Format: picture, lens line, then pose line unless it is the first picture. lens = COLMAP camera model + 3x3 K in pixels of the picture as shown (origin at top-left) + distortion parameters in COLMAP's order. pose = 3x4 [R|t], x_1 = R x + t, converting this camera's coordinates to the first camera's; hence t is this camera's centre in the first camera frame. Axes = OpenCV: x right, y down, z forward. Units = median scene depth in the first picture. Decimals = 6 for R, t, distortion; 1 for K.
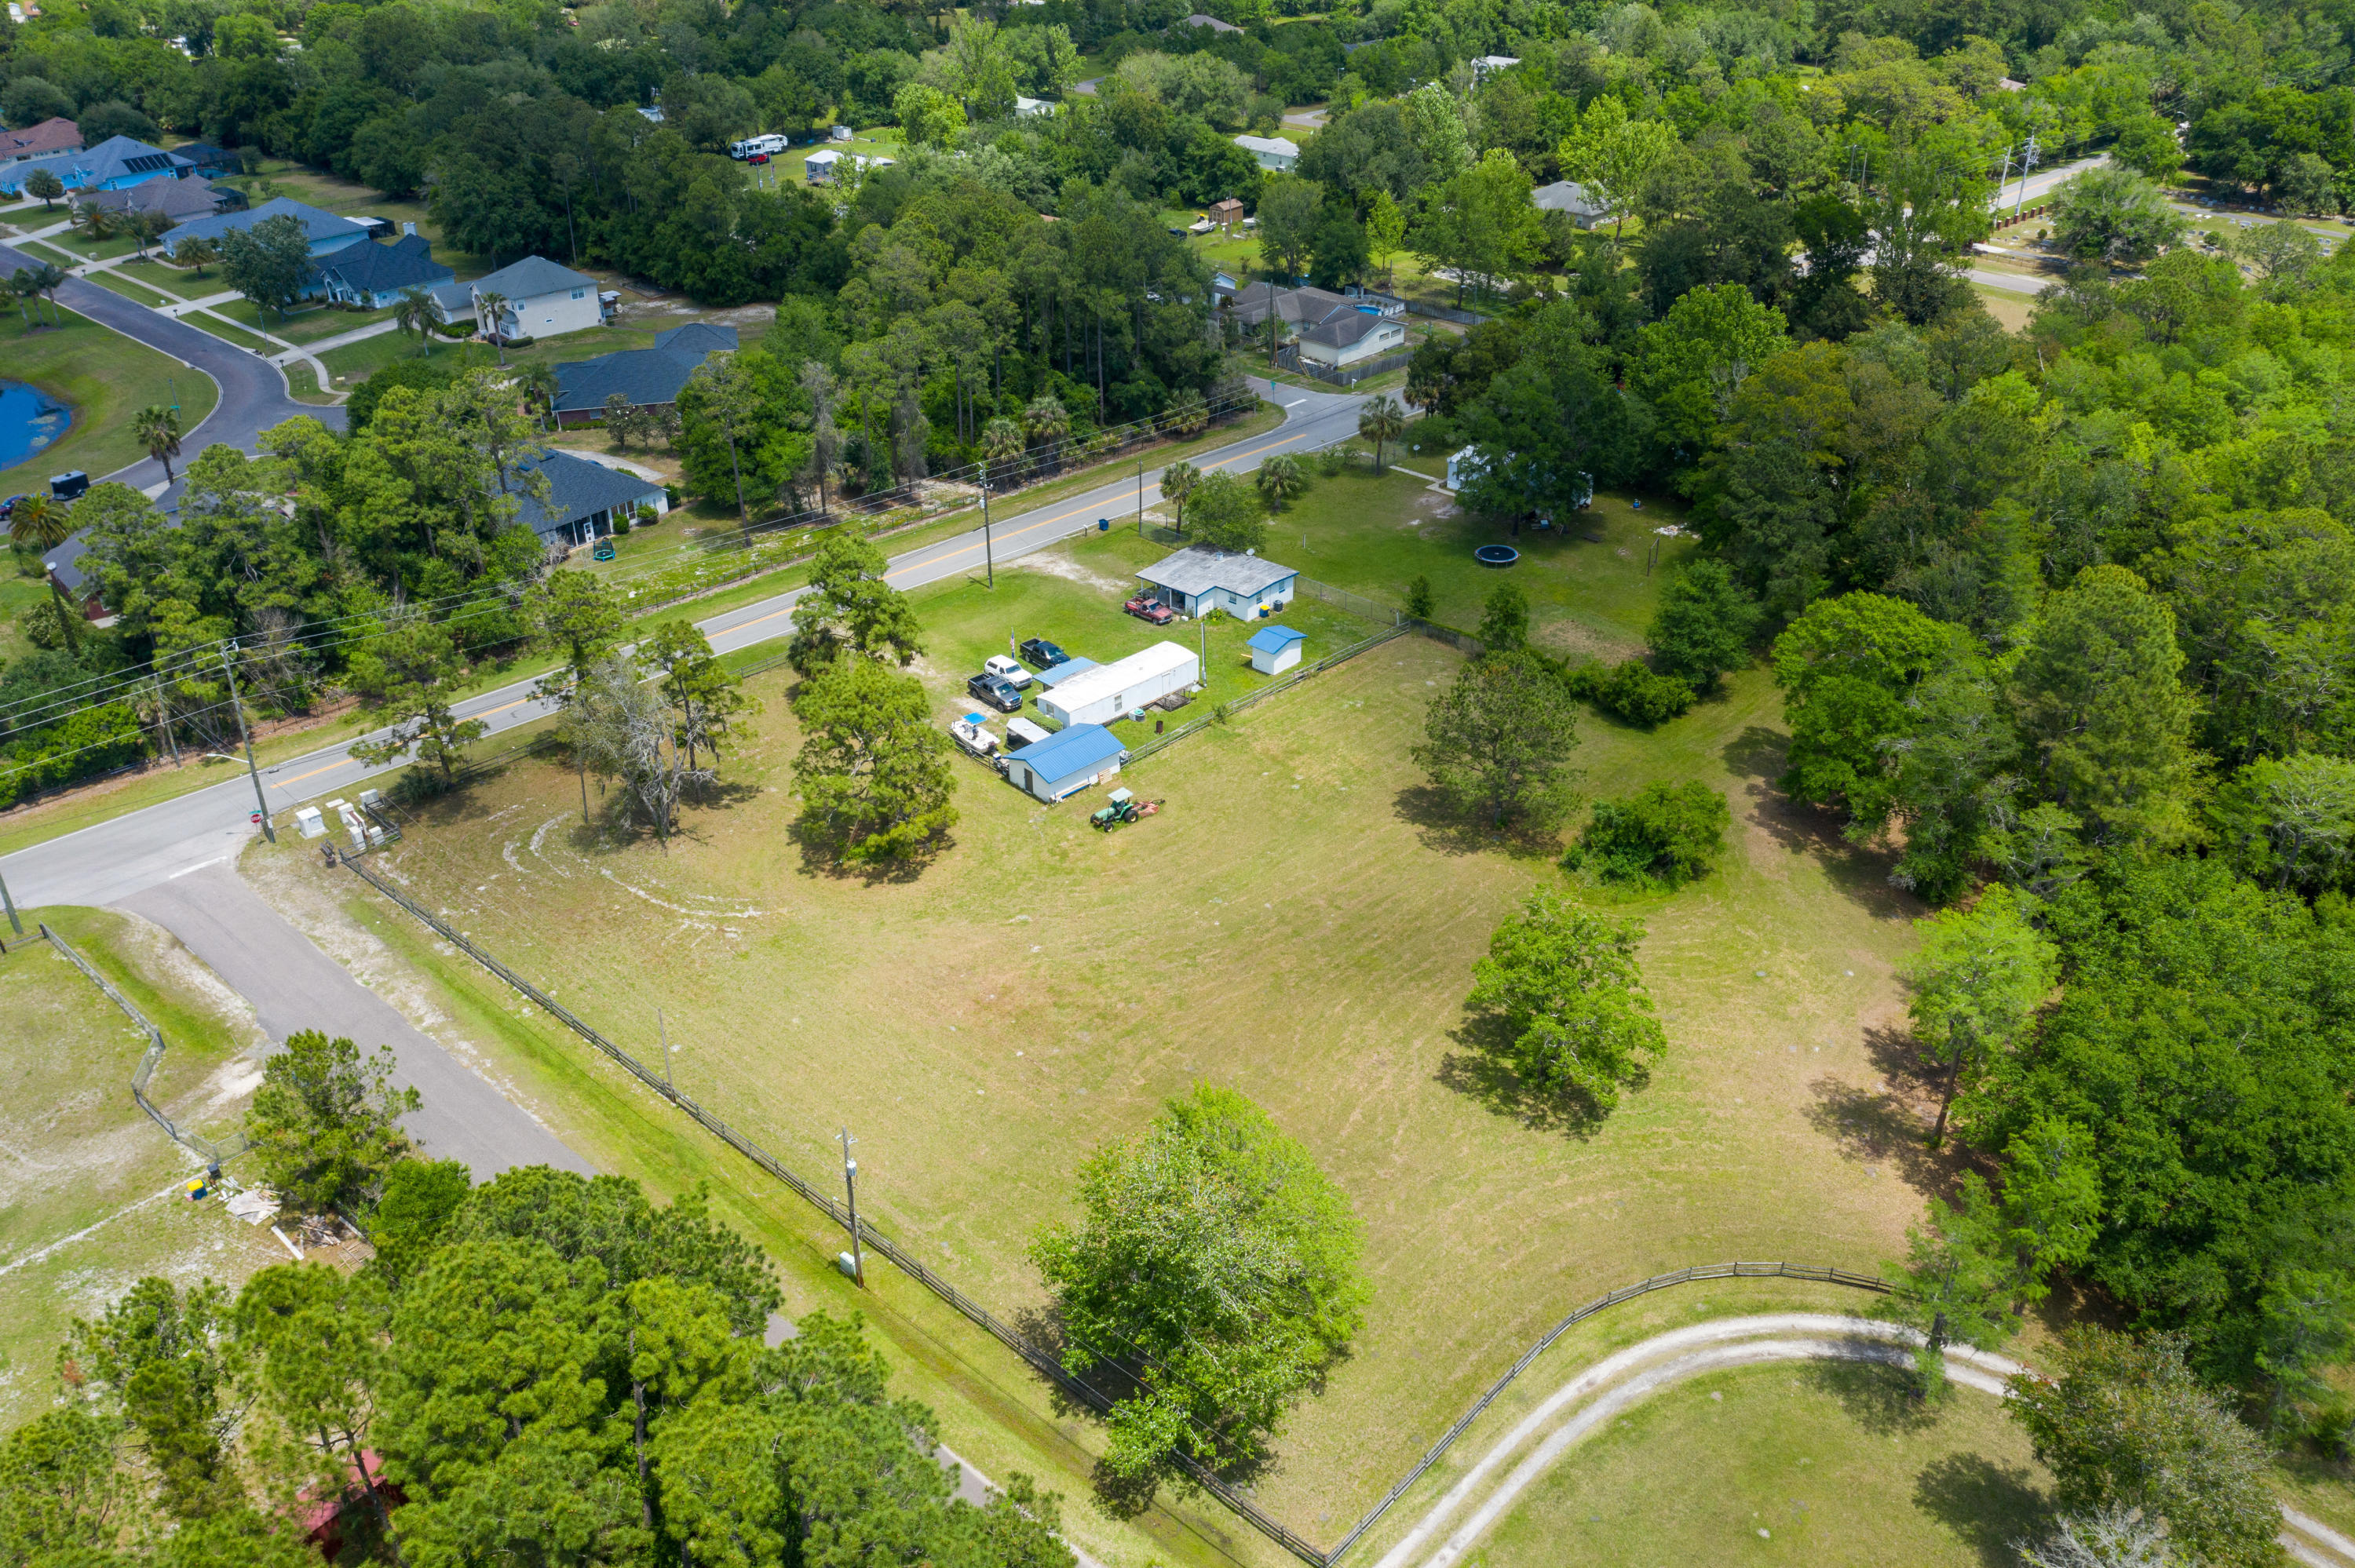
lens RADIAL K [[1855.3, 0, 1185.9], [0, 1855.3, 780.0], [0, 0, 1]] dist [-0.016238, 0.009471]
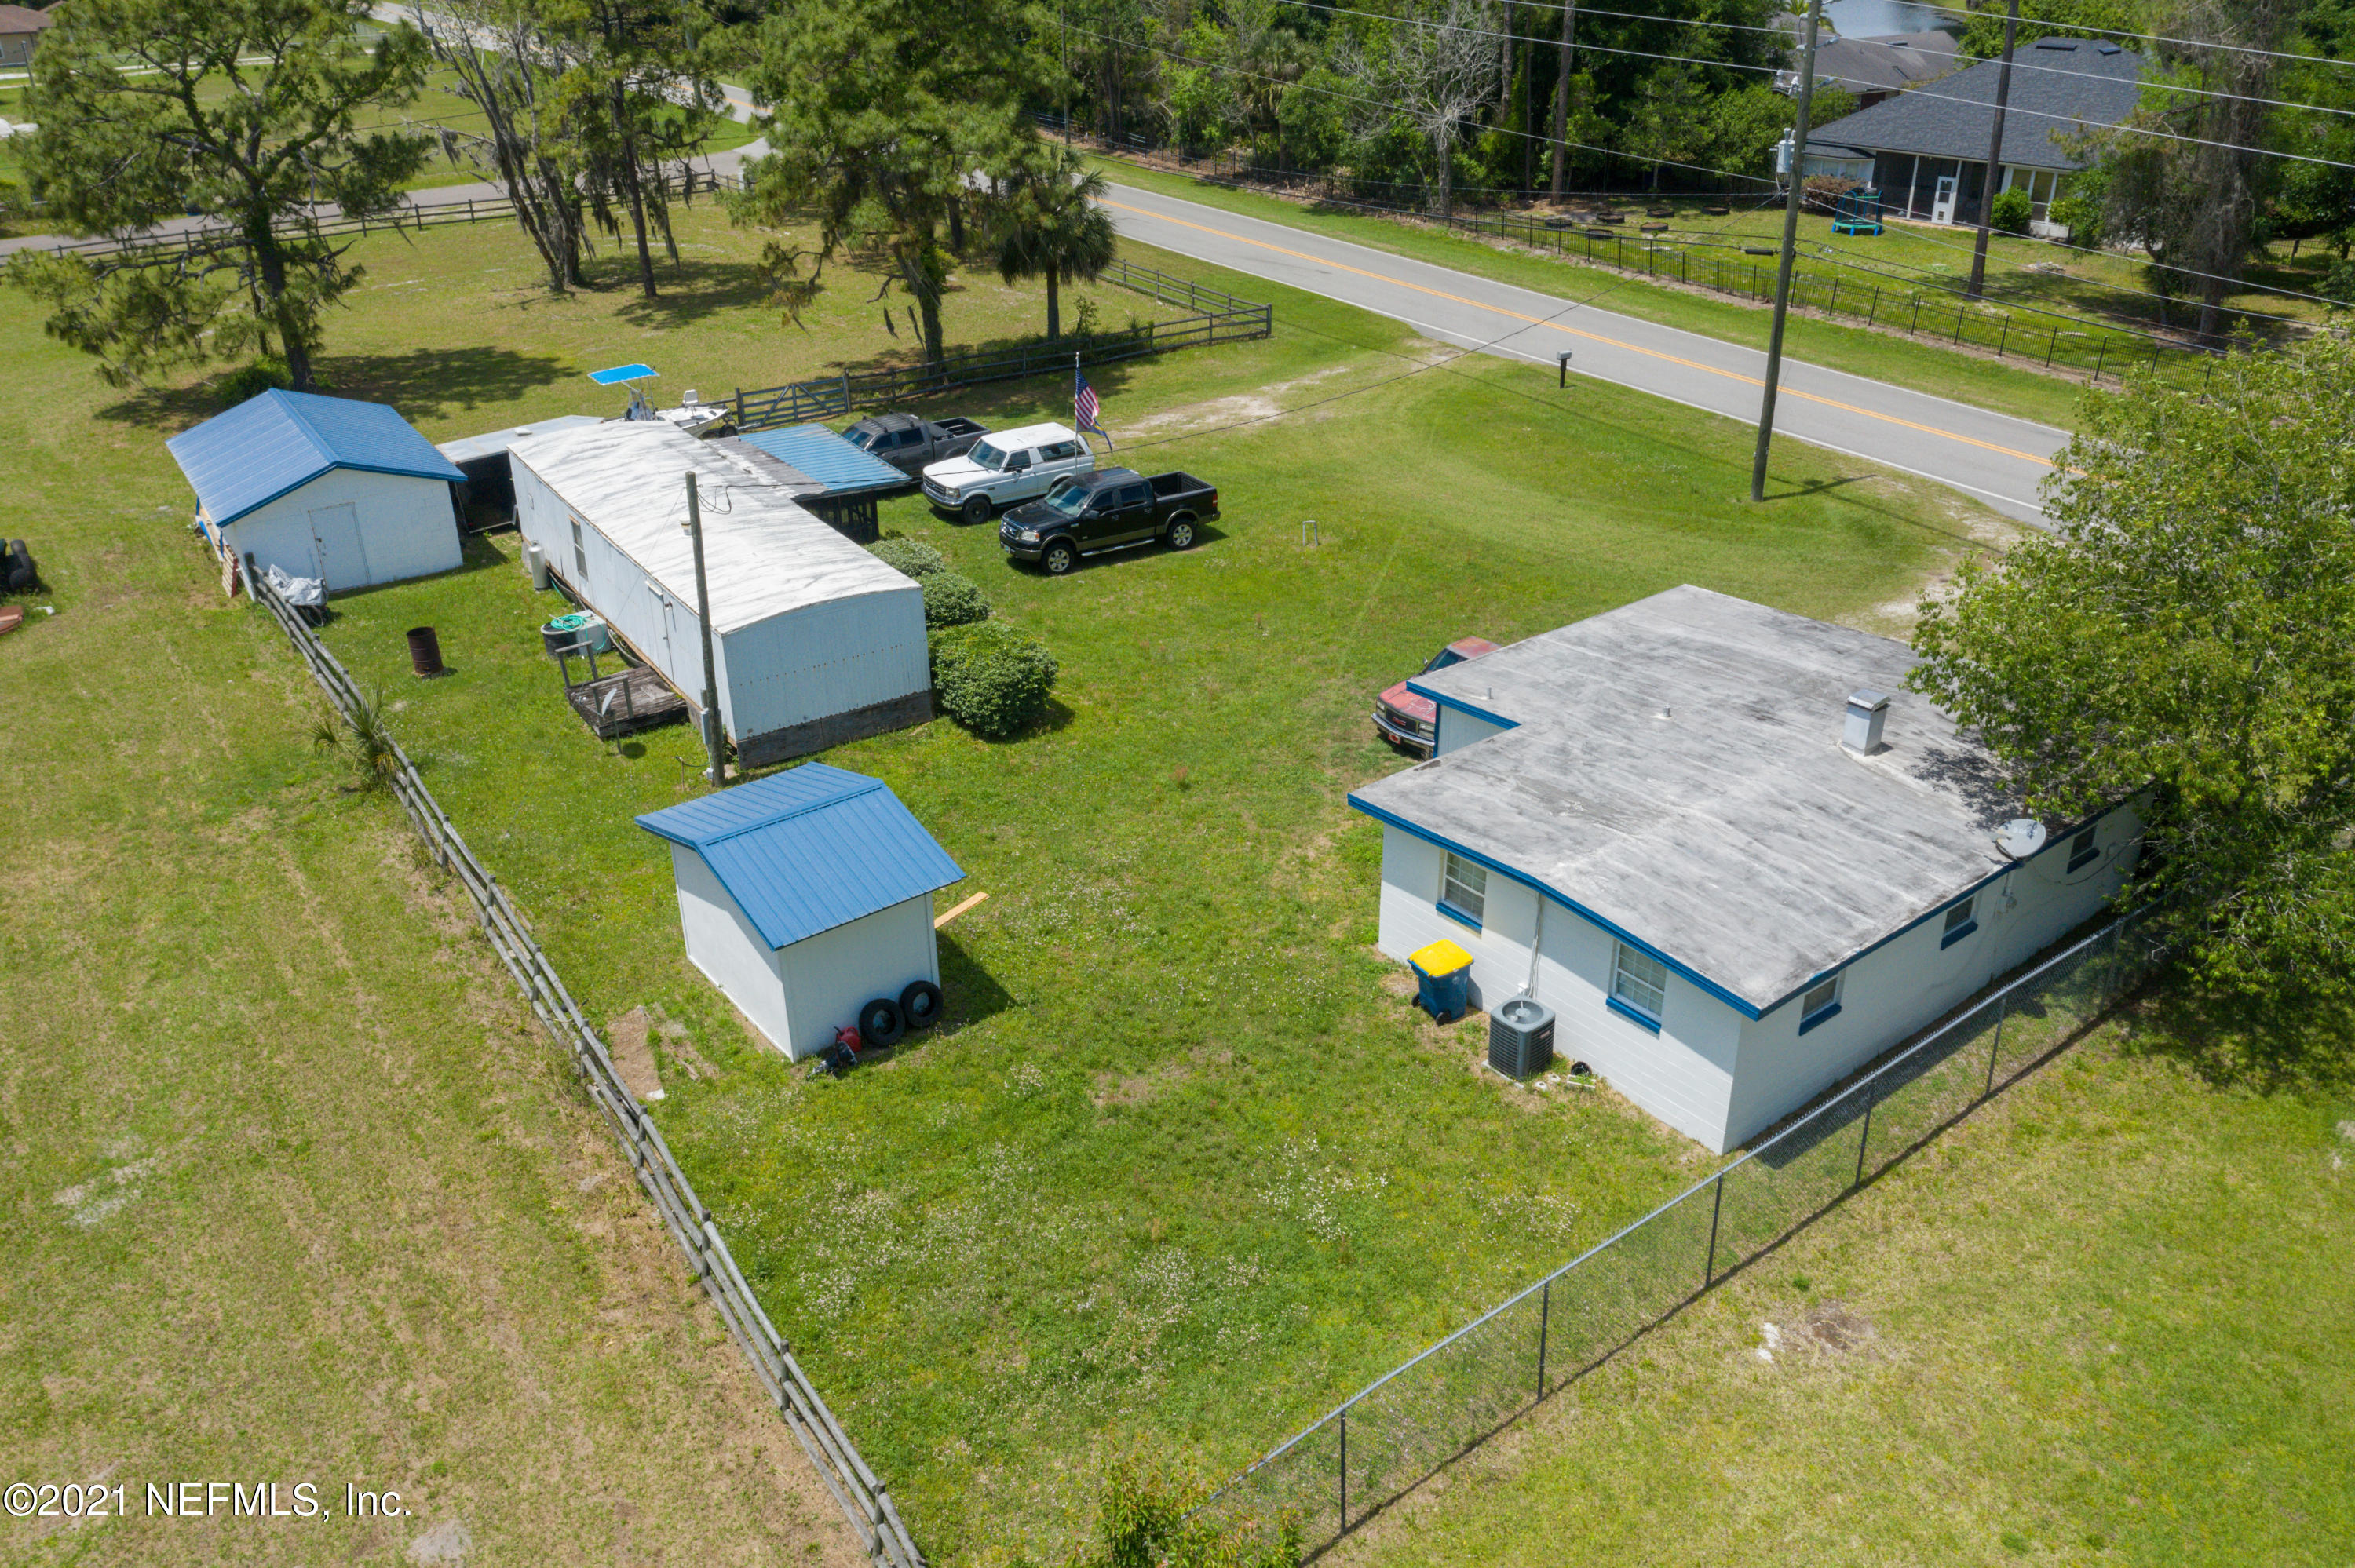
lens RADIAL K [[1852.5, 0, 1186.8], [0, 1852.5, 784.5], [0, 0, 1]] dist [-0.016300, 0.006178]
pose [[-0.179907, 0.451416, -0.873989, 0.198751], [-0.484902, 0.732339, 0.478069, -0.187959], [0.855864, 0.509807, 0.087140, 1.063872]]
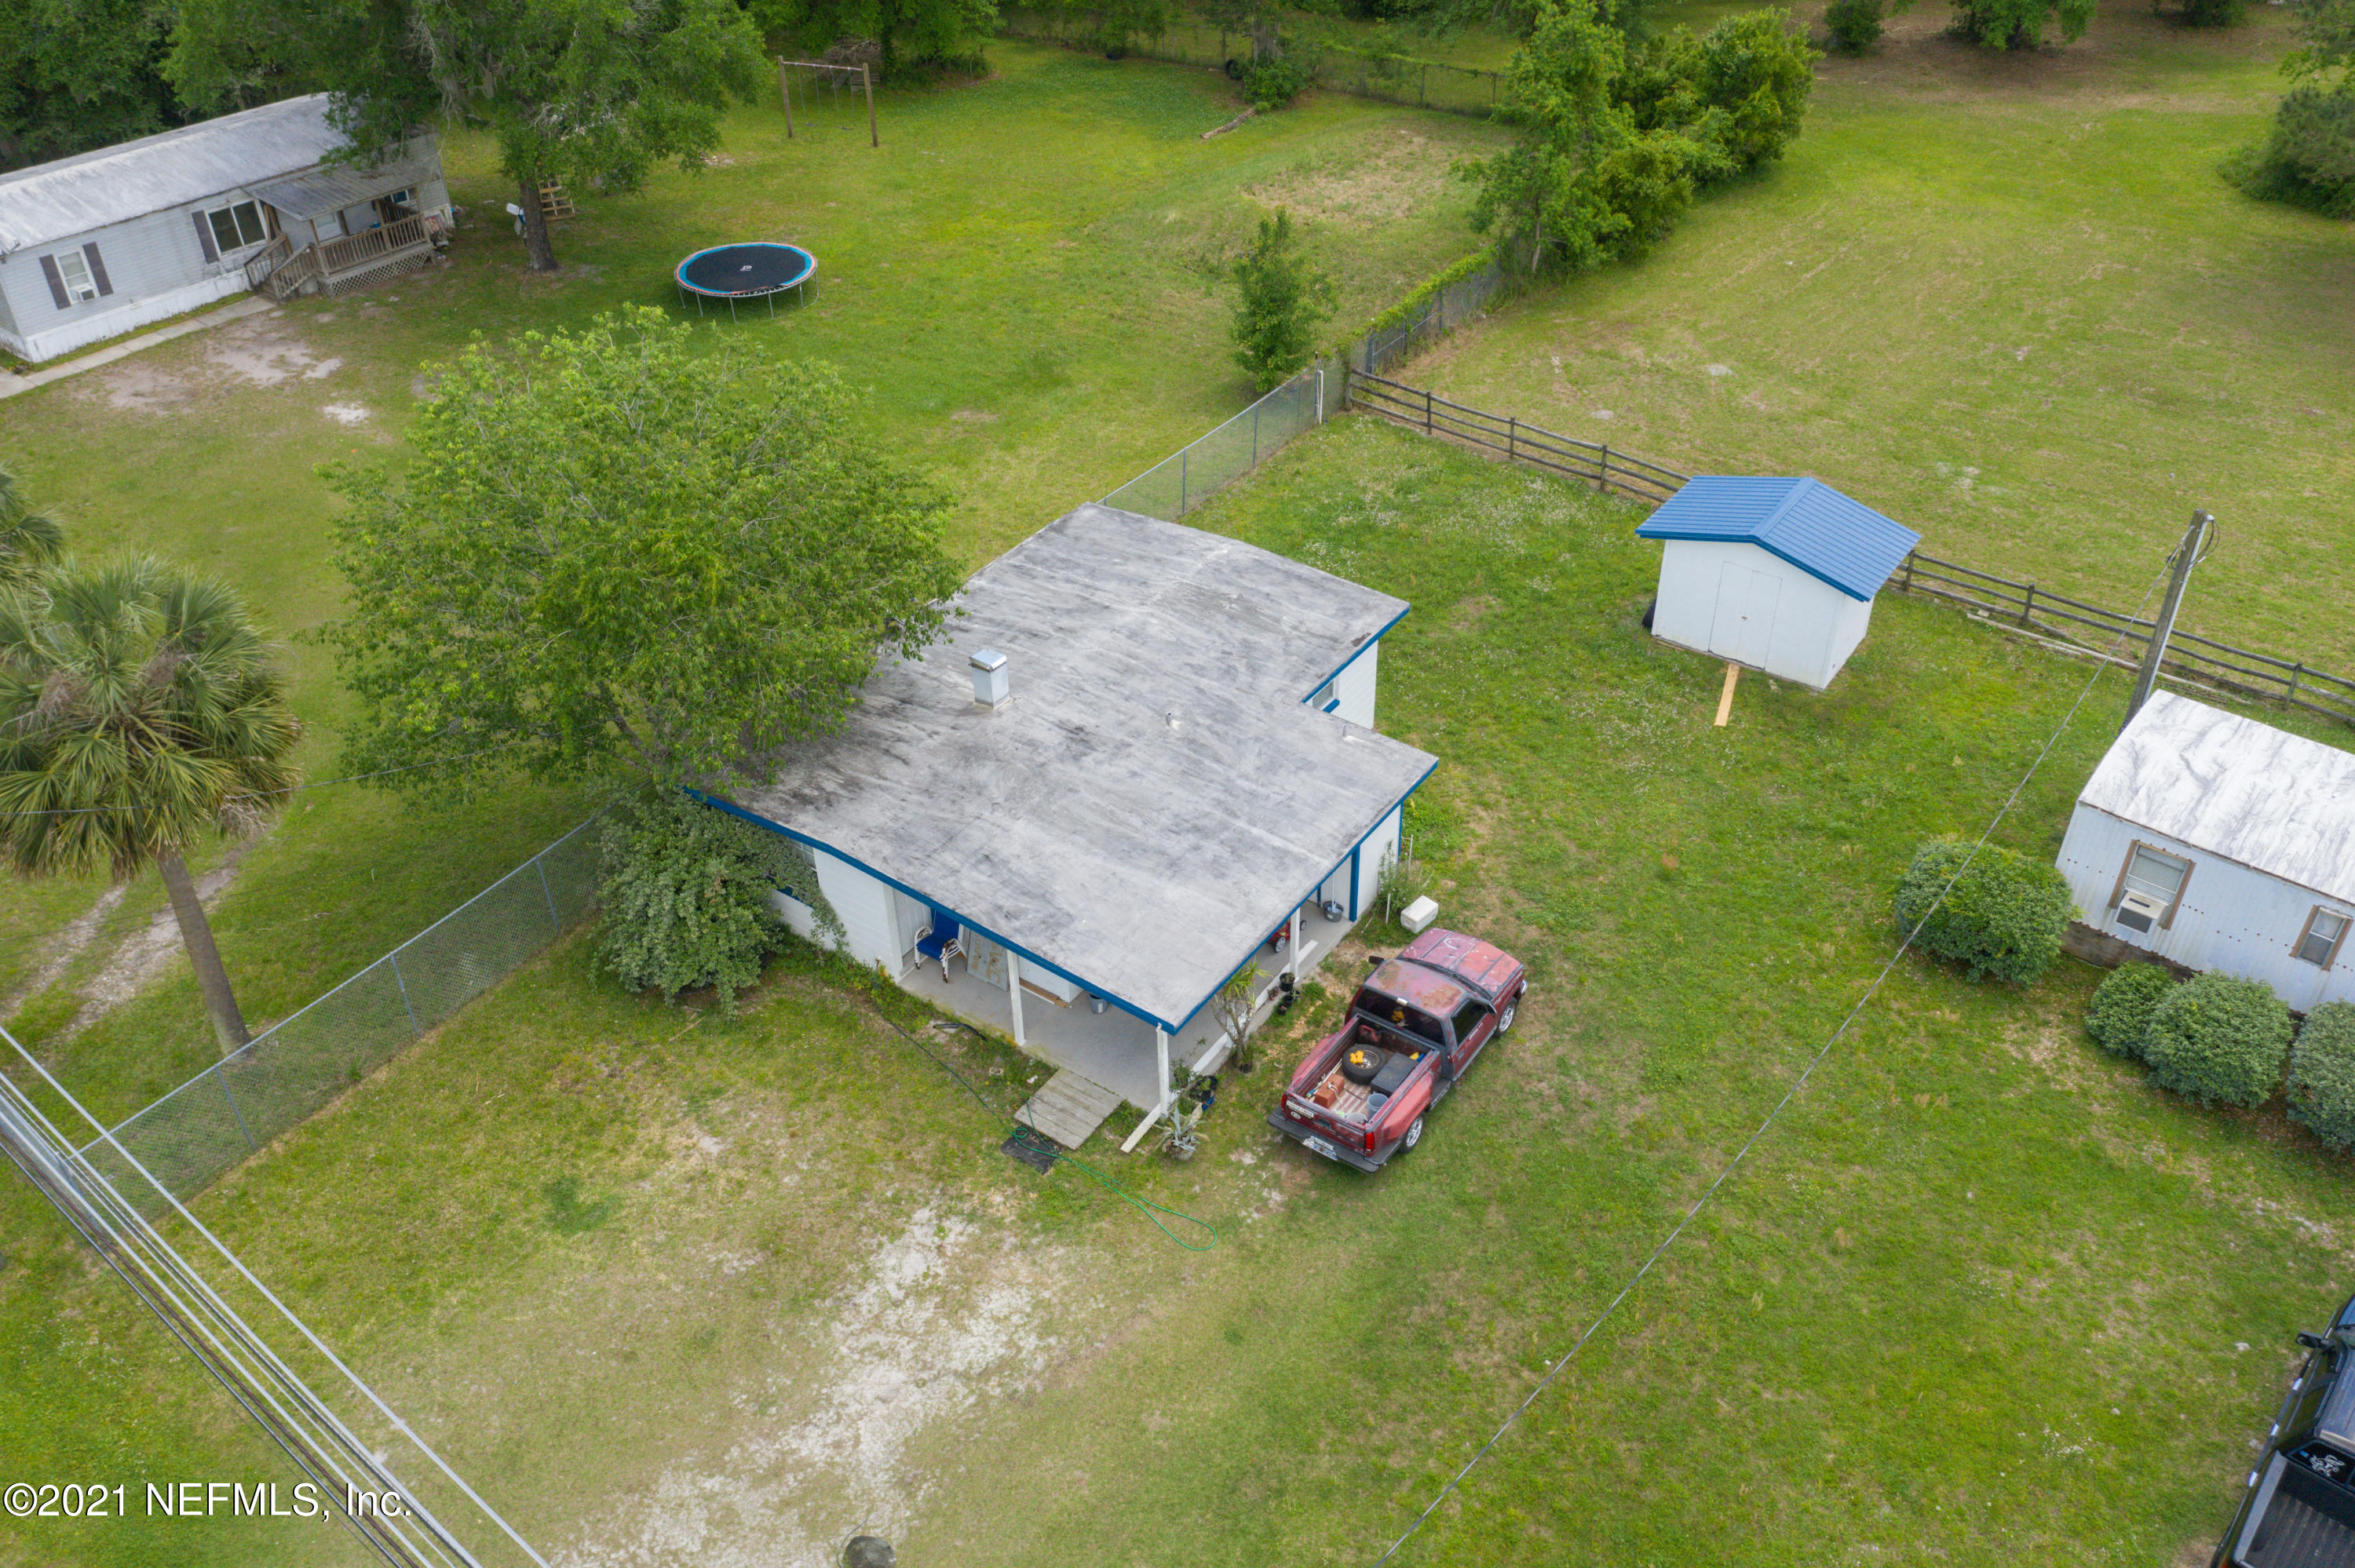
lens RADIAL K [[1852.5, 0, 1186.8], [0, 1852.5, 784.5], [0, 0, 1]] dist [-0.016300, 0.006178]
pose [[-0.115544, -0.580250, 0.806201, -0.152024], [0.512738, 0.660302, 0.548727, -0.229179], [-0.850735, 0.476771, 0.221222, 1.077809]]
